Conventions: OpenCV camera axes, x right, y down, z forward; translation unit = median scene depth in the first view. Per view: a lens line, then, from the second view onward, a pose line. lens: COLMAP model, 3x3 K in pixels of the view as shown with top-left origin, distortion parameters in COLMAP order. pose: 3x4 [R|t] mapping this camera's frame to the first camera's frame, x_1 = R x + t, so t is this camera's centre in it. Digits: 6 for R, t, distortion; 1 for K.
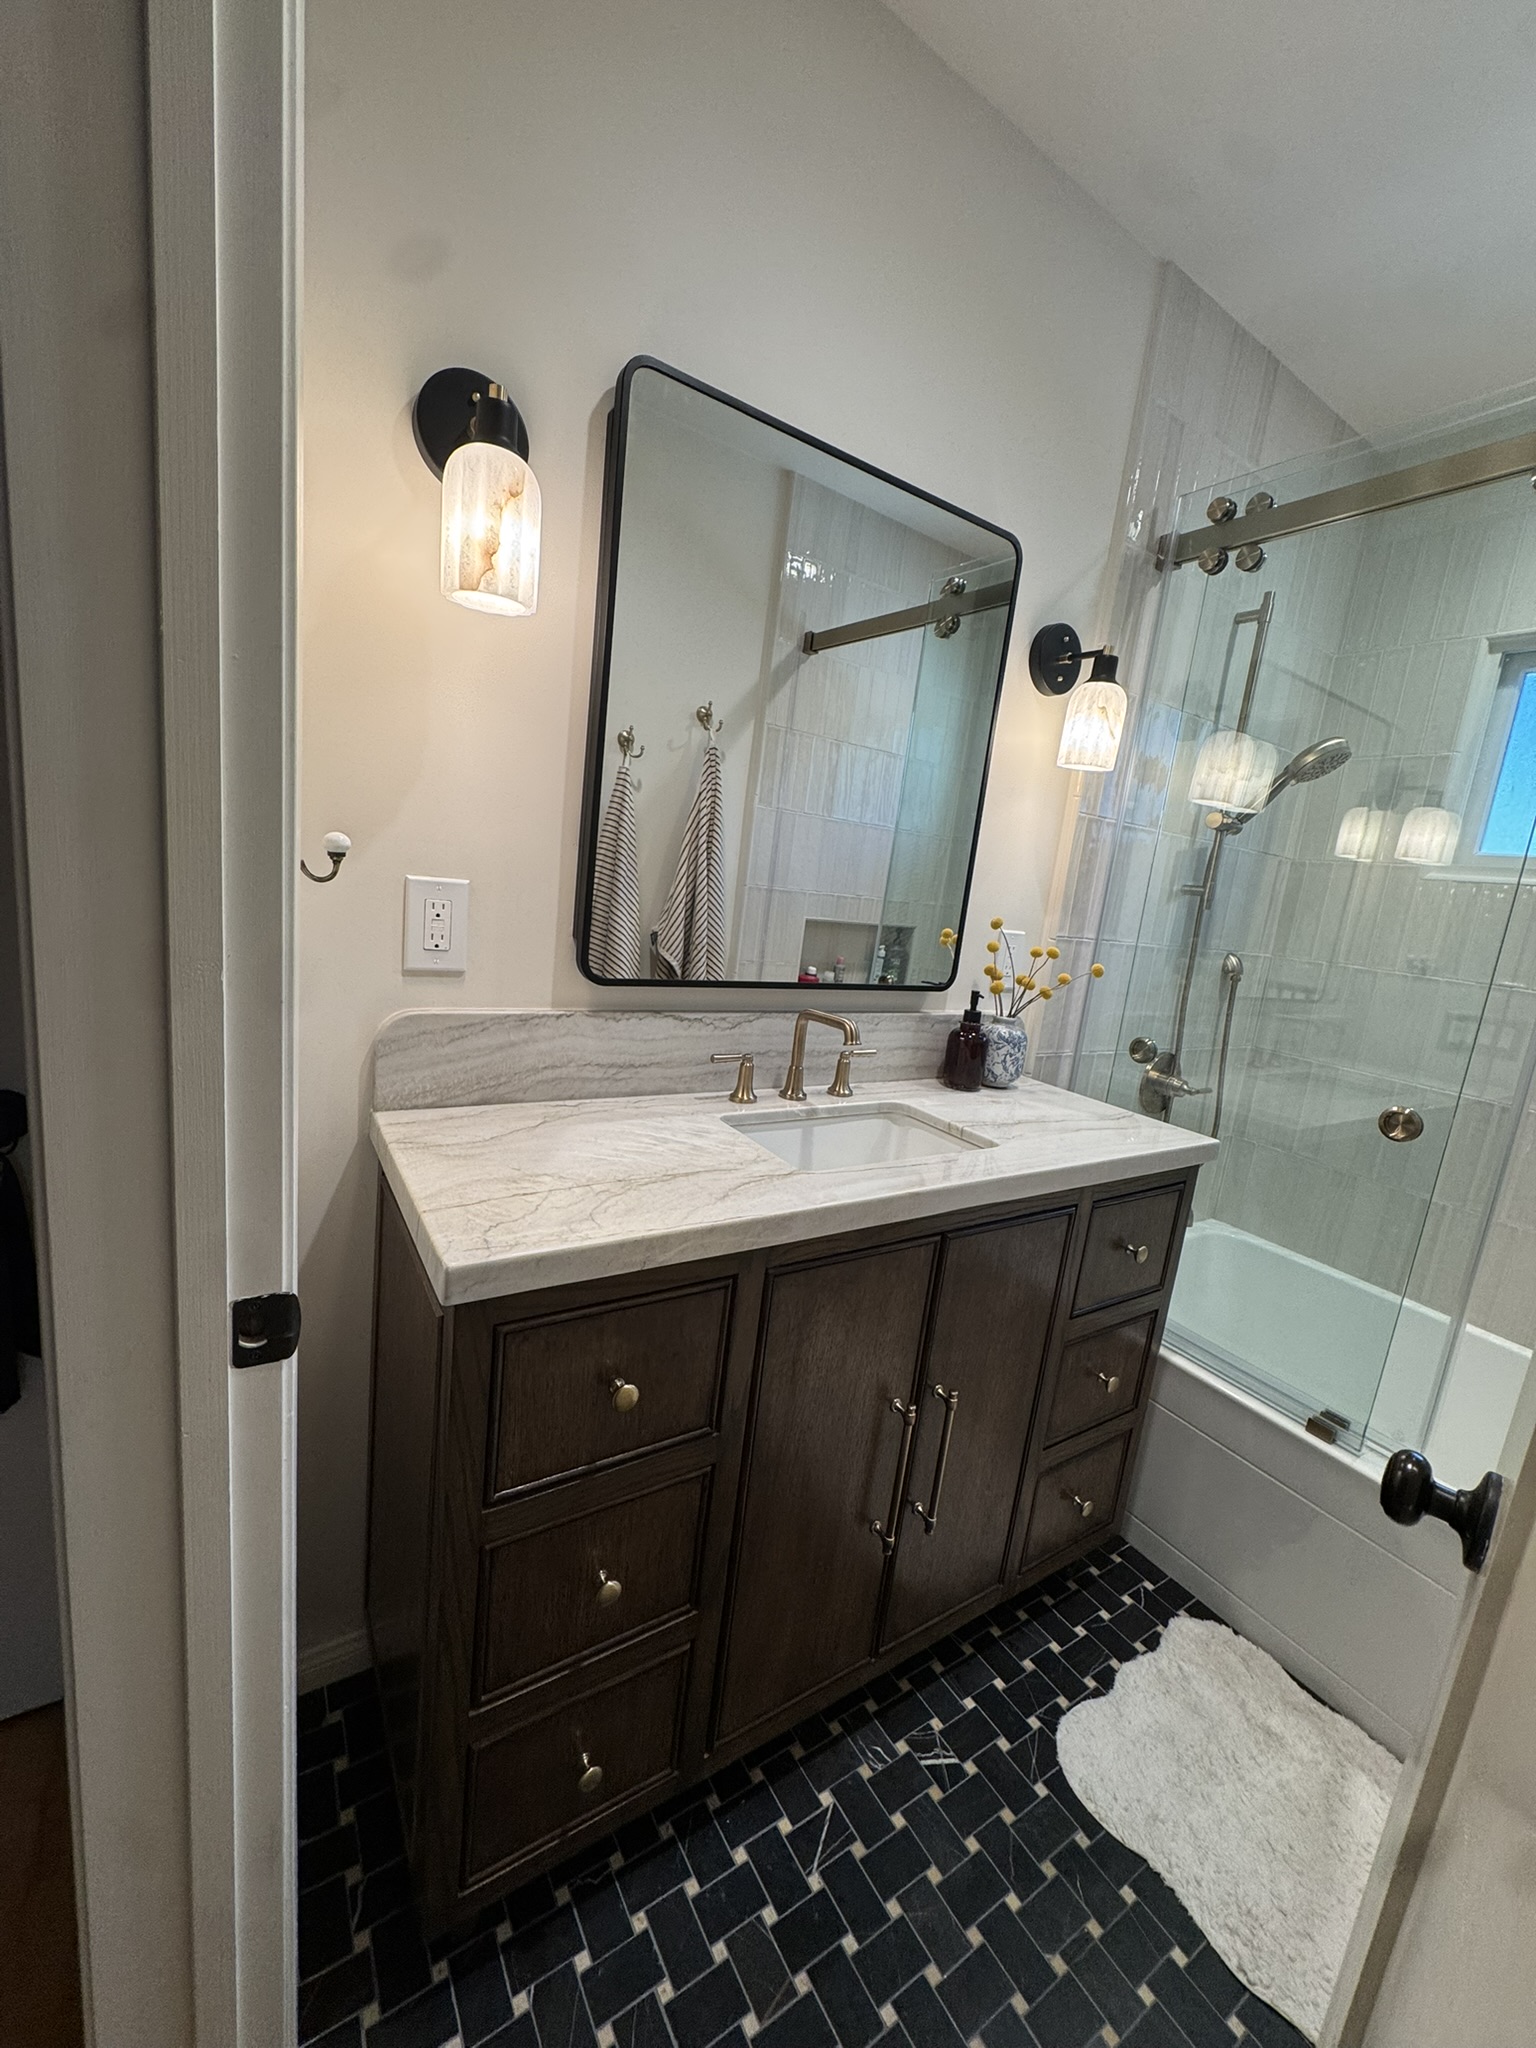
lens RADIAL K [[812.2, 0, 773.7], [0, 812.2, 1025.4], [0, 0, 1]] dist [-0.003468, 0.000585]
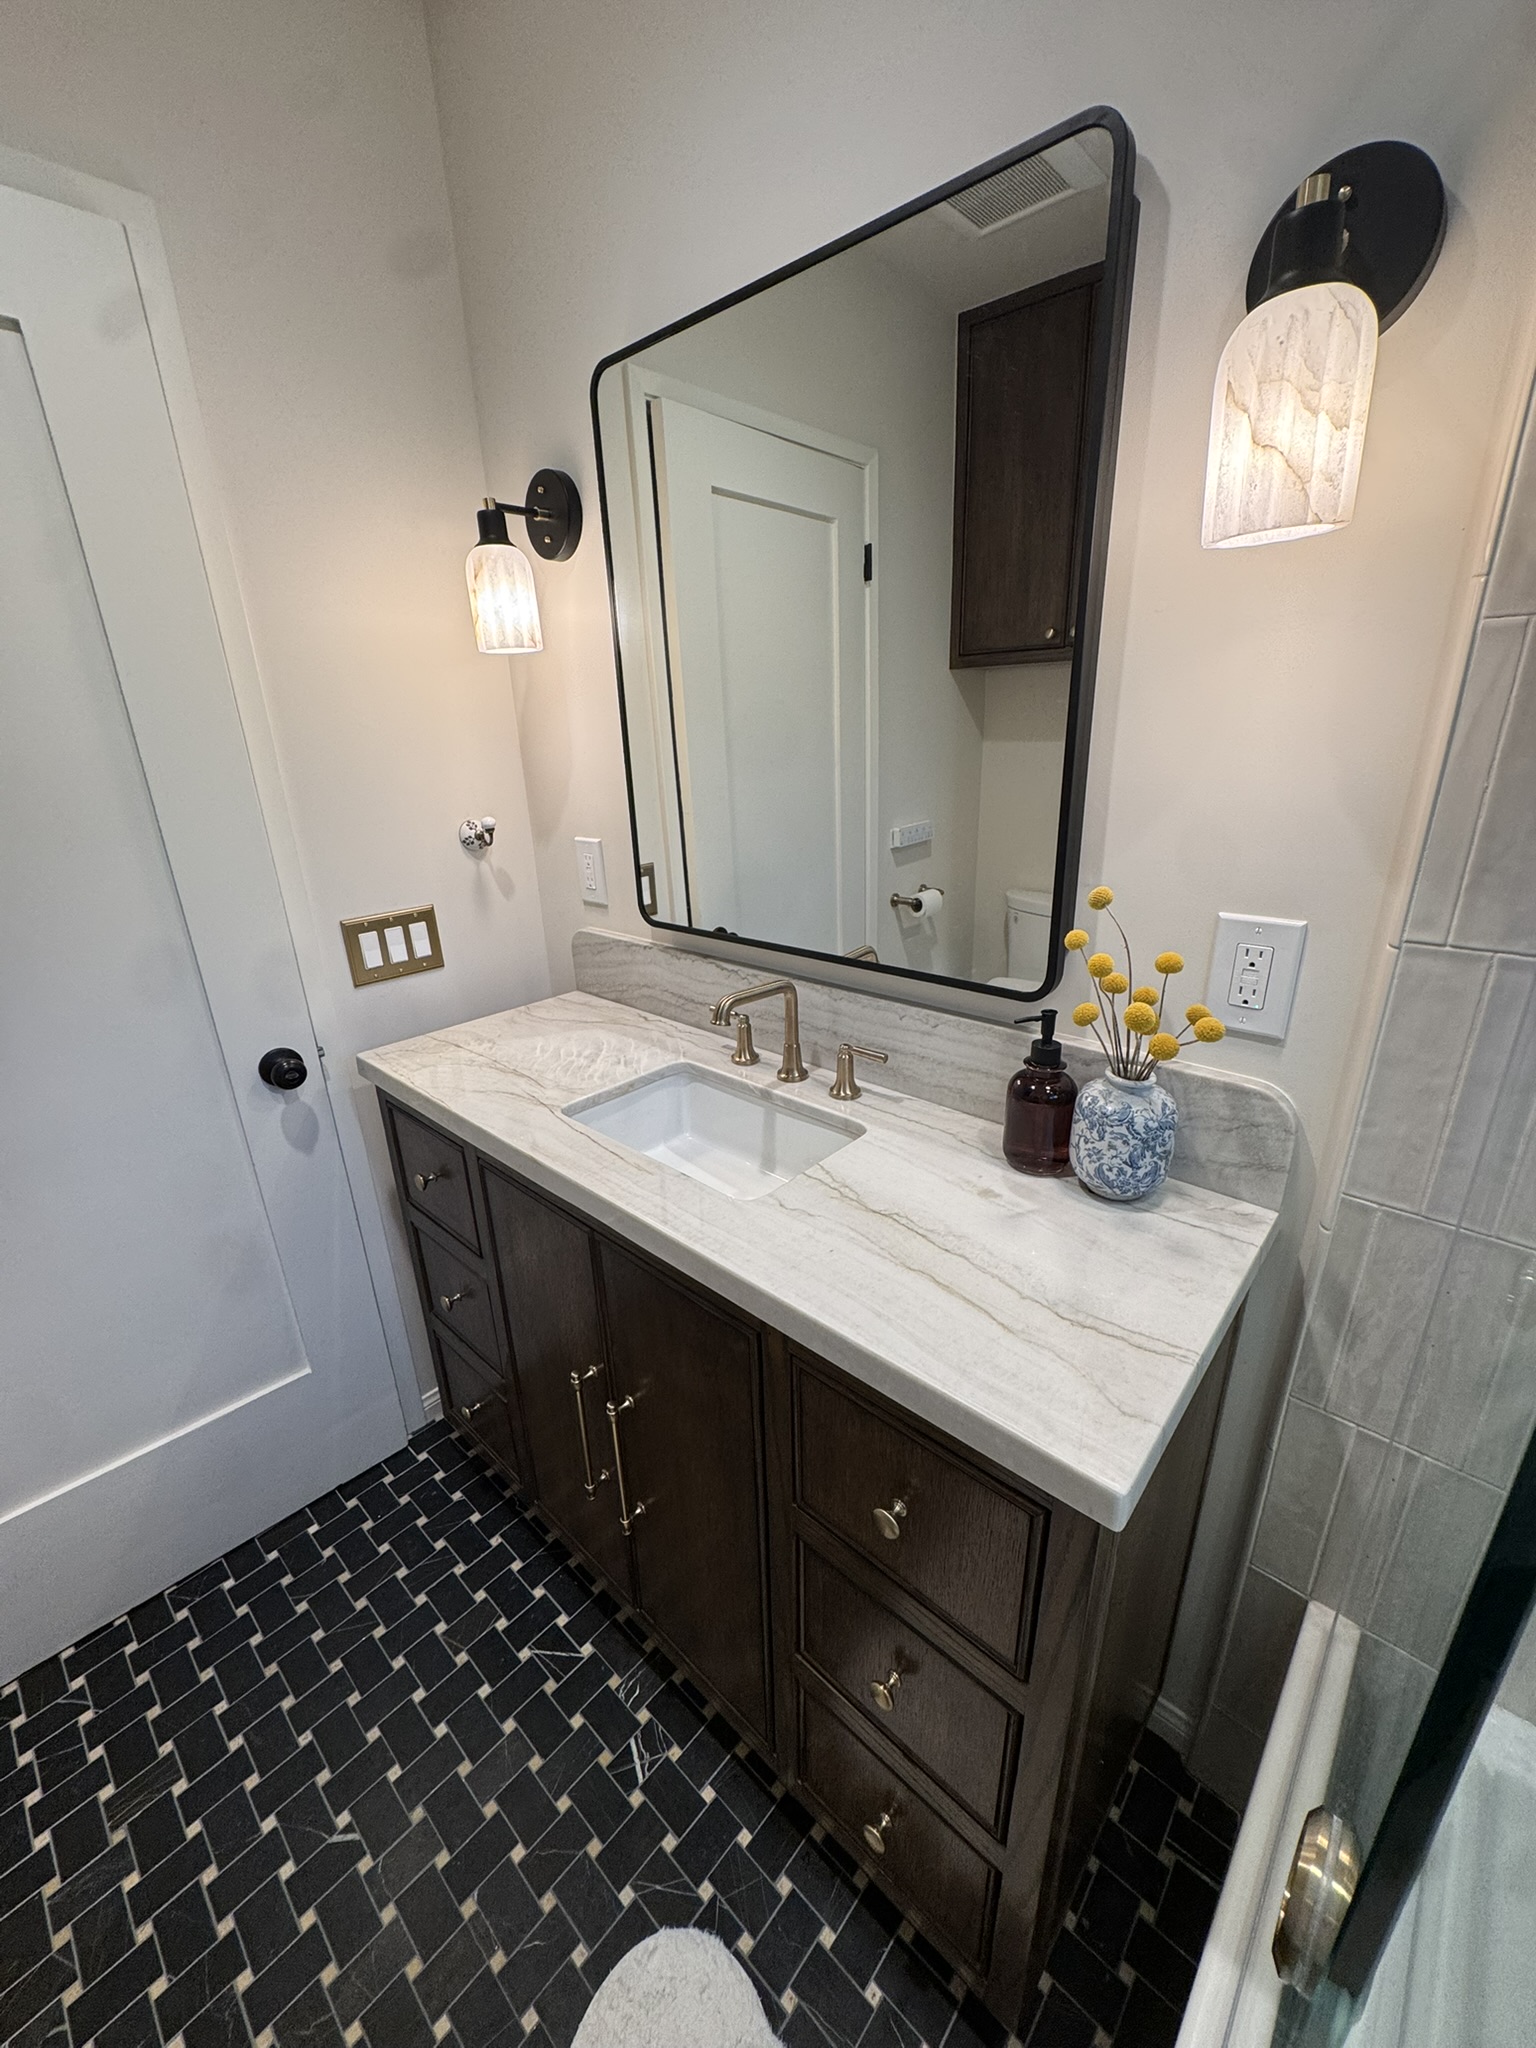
lens RADIAL K [[816.3, 0, 772.4], [0, 816.3, 1024.7], [0, 0, 1]] dist [-0.003341, 0.000104]
pose [[0.244607, 0.217696, -0.944868, 0.816264], [-0.121879, 0.973644, 0.192775, -0.131669], [0.961932, 0.068005, 0.264693, 0.702725]]
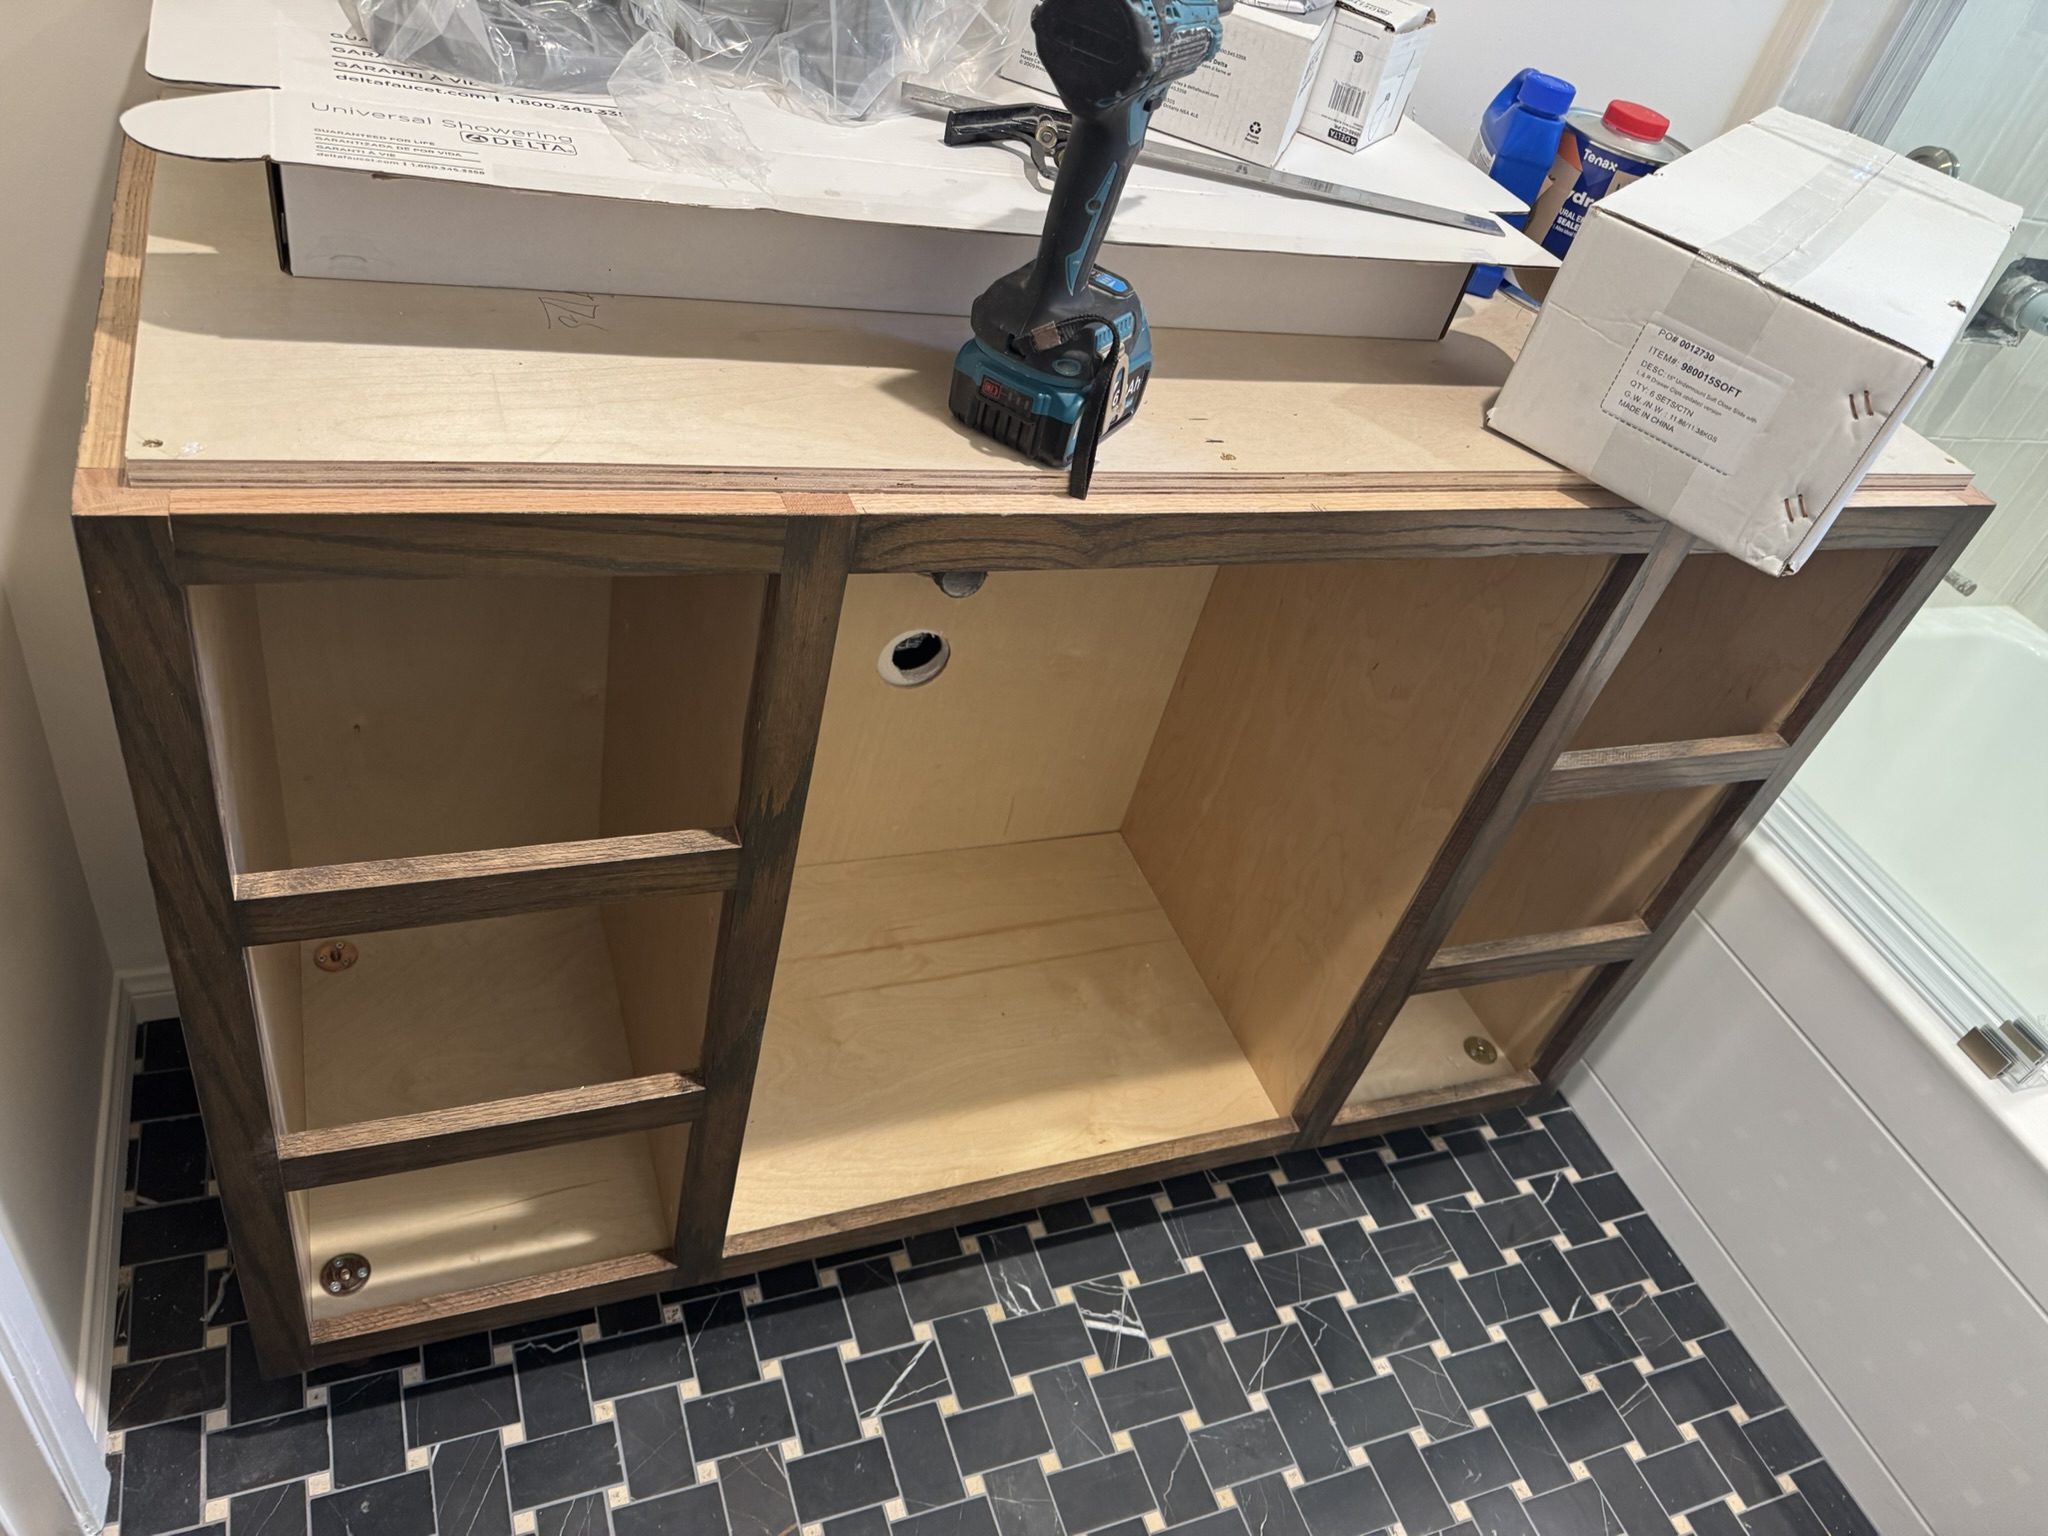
lens RADIAL K [[1447.8, 0, 1035.4], [0, 1447.8, 775.8], [0, 0, 1]] dist [0.051612, -0.090918]
pose [[0.972059, 0.218868, -0.084841, 0.122005], [-0.151429, 0.860855, 0.485795, -0.011911], [0.179360, -0.459374, 0.869945, 0.159502]]
